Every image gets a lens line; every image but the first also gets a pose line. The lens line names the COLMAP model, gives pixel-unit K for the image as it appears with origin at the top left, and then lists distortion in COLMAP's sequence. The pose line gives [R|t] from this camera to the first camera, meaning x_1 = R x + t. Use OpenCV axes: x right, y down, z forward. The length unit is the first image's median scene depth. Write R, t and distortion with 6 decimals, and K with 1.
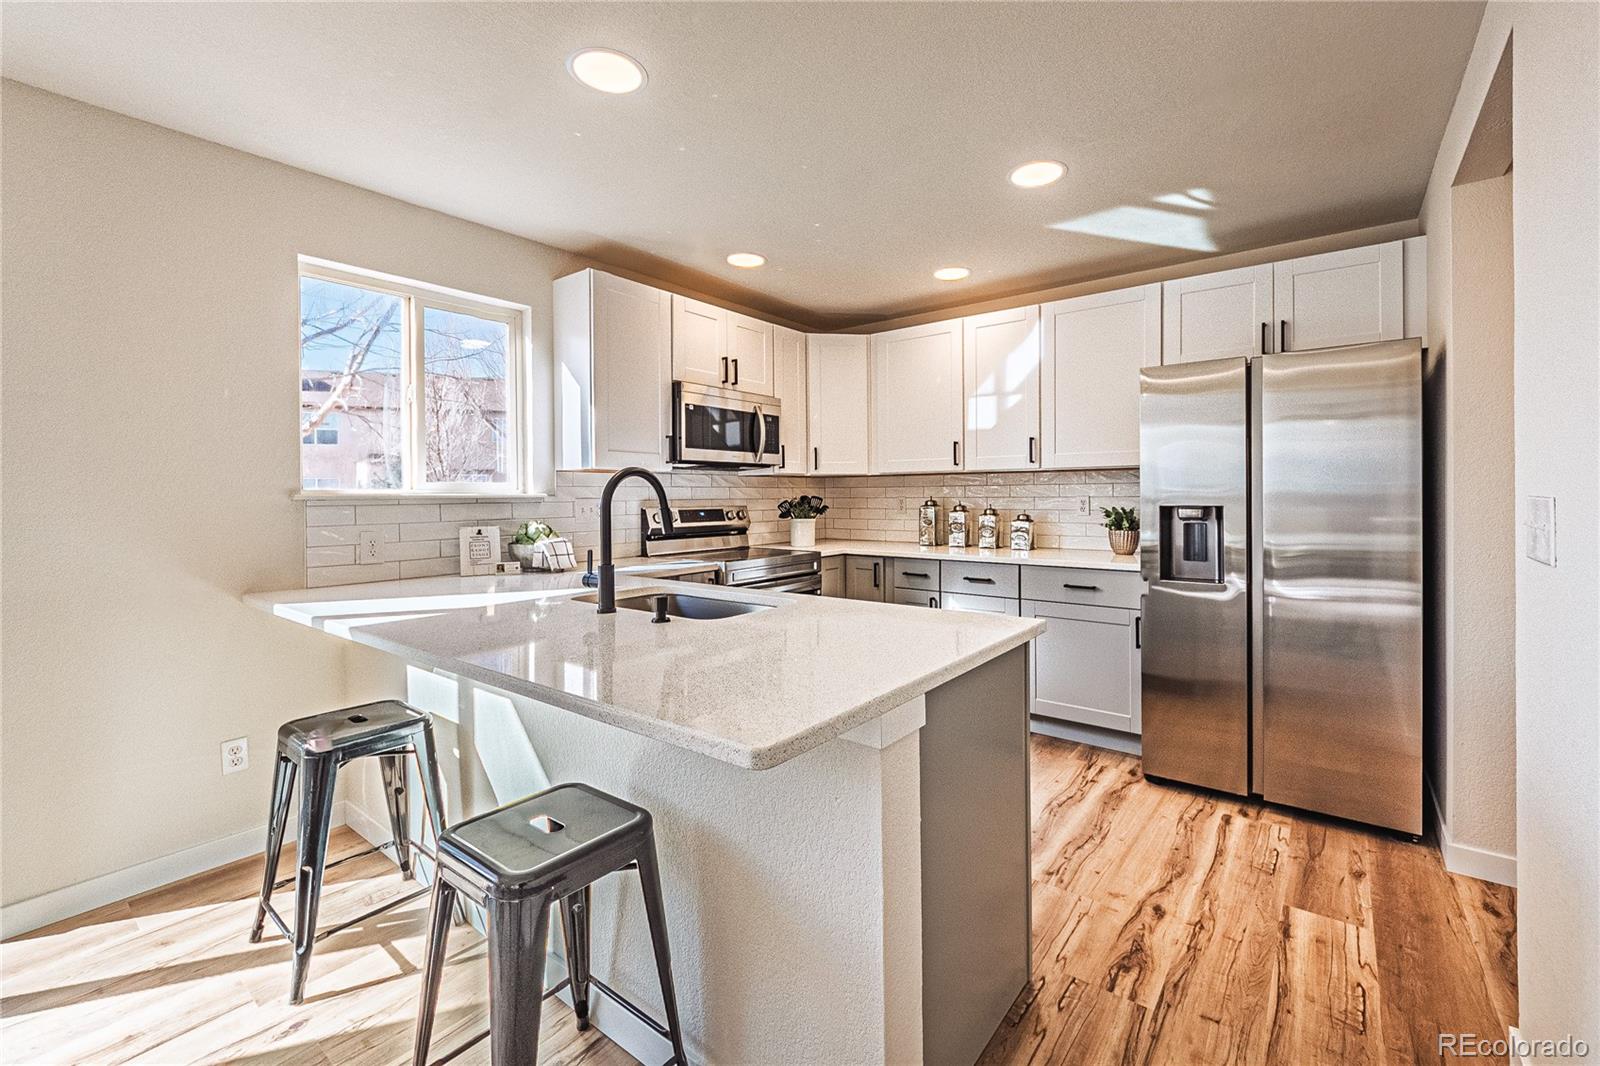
lens RADIAL K [[671.3, 0, 841.6], [0, 671.3, 497.6], [0, 0, 1]] dist [0.001048, 0.000316]
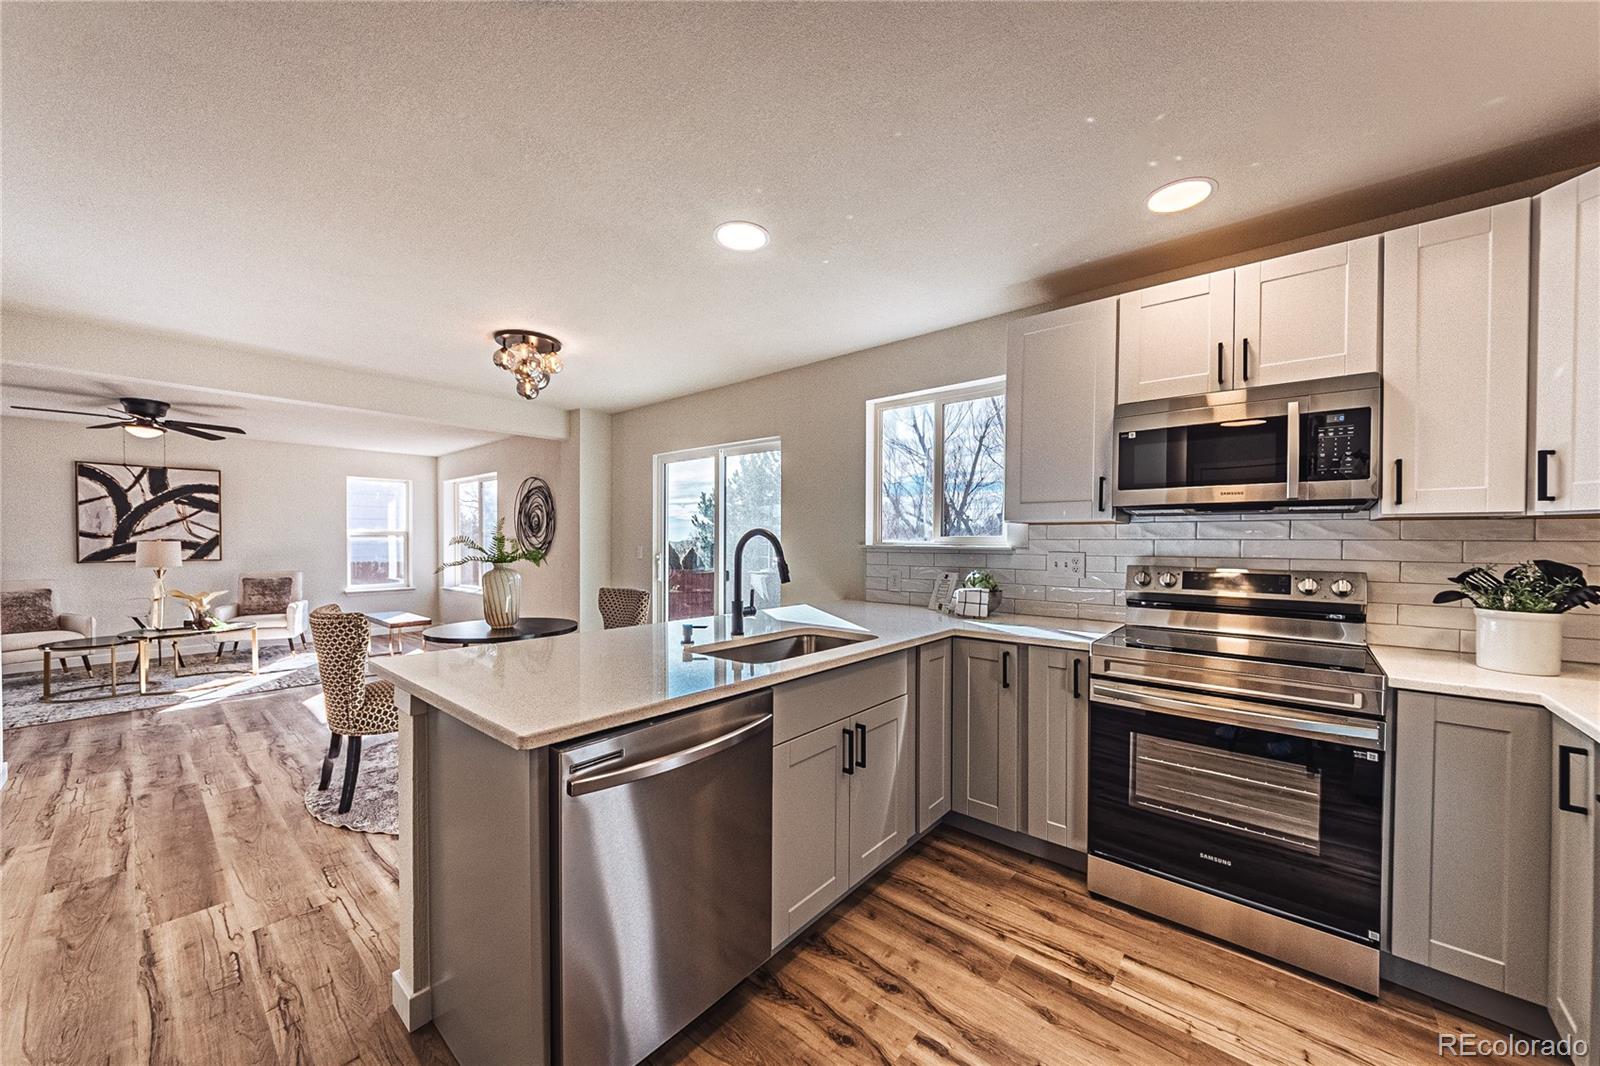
lens RADIAL K [[575.1, 0, 803.8], [0, 575.1, 546.6], [0, 0, 1]] dist [-0.006425, 0.000174]
pose [[-0.065084, 0.018729, -0.997704, 0.768078], [-0.006531, 0.999794, 0.019194, -0.033183], [0.997858, 0.007765, -0.064948, 1.150985]]
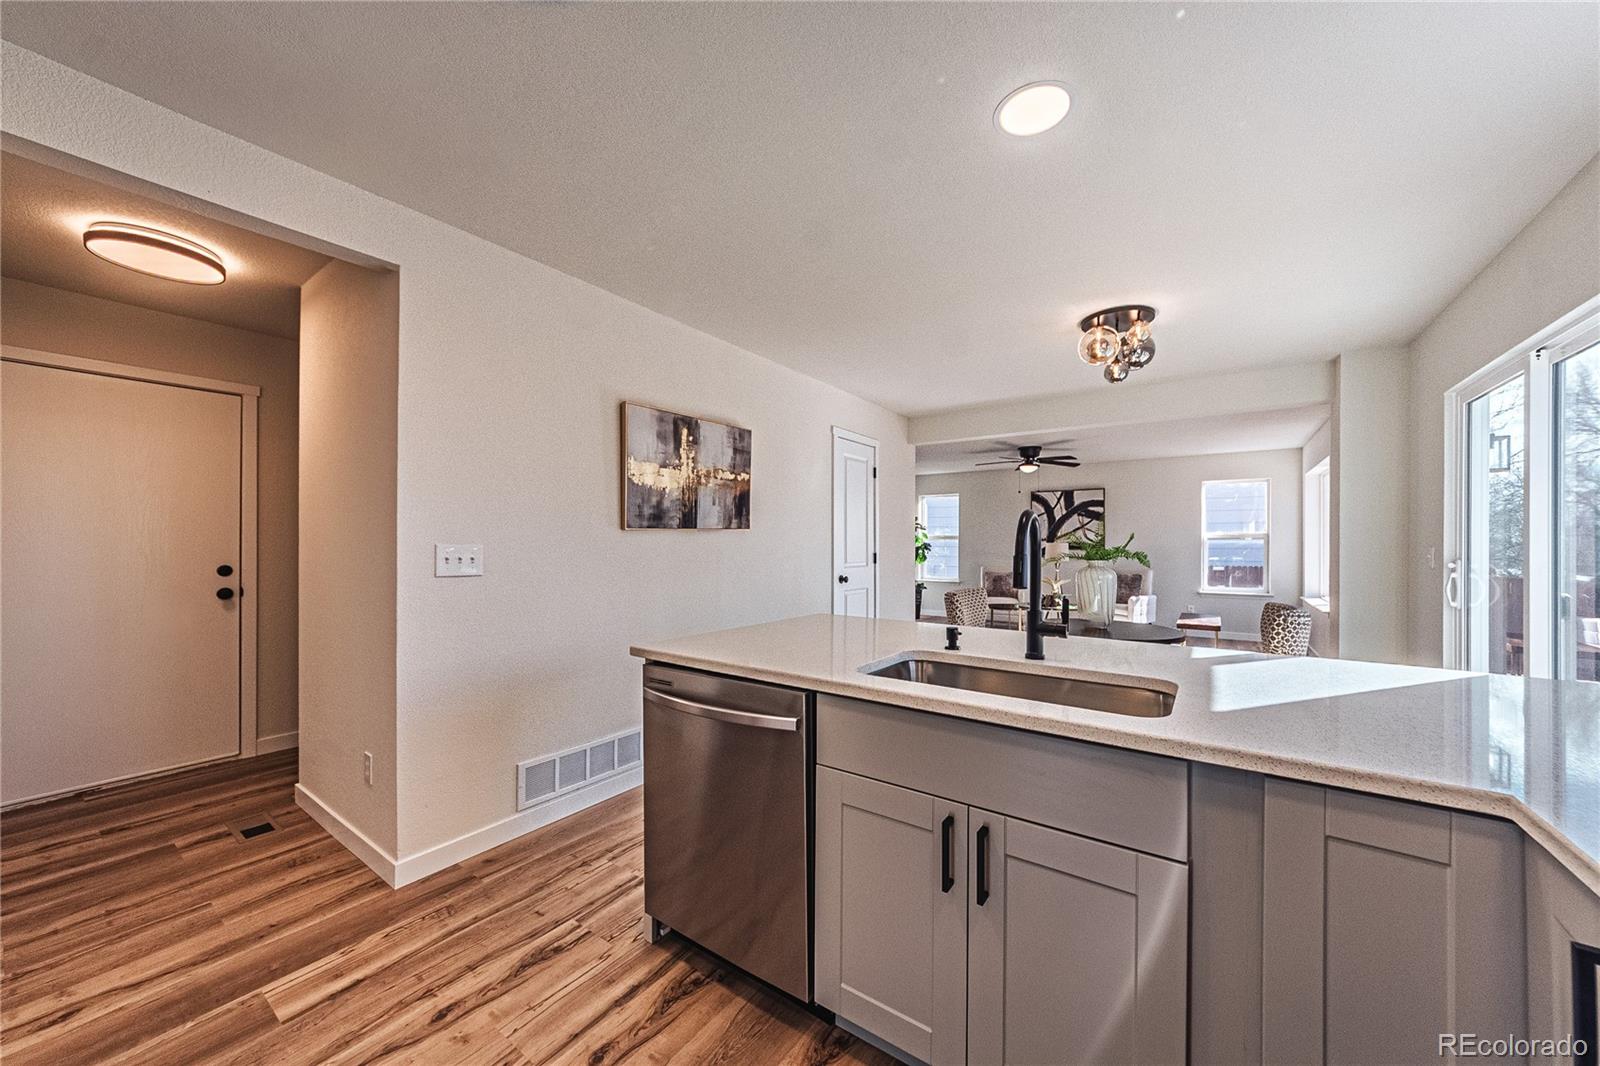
lens RADIAL K [[571.0, 0, 807.0], [0, 571.0, 539.8], [0, 0, 1]] dist [-0.000349, -0.000017]
pose [[-0.999727, 0.001527, -0.023296, 0.008434], [0.001527, 0.999999, 0.000003, -0.009063], [0.023296, -0.000032, -0.999729, 1.739817]]
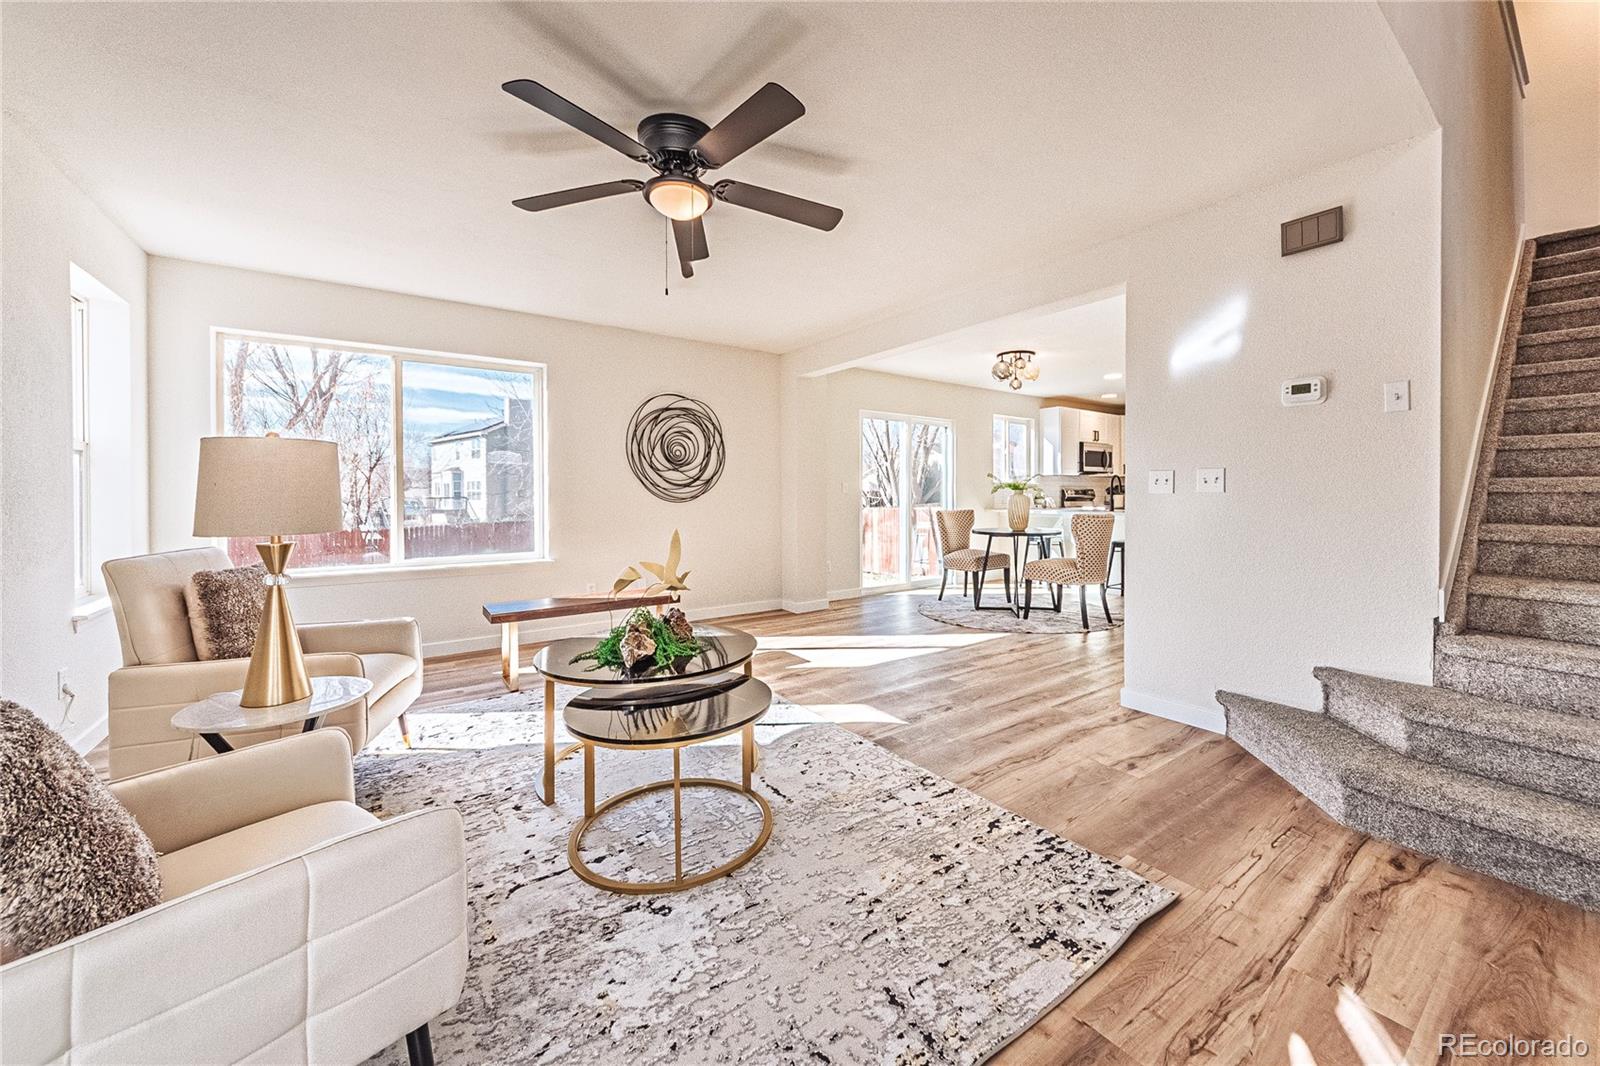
lens RADIAL K [[602.3, 0, 839.9], [0, 602.3, 495.3], [0, 0, 1]] dist [0.004818, -0.000301]
pose [[0.959905, 0.004343, -0.280292, -0.856044], [-0.004851, 0.999988, -0.001116, 0.085961], [0.280284, 0.002431, 0.959914, -2.769966]]
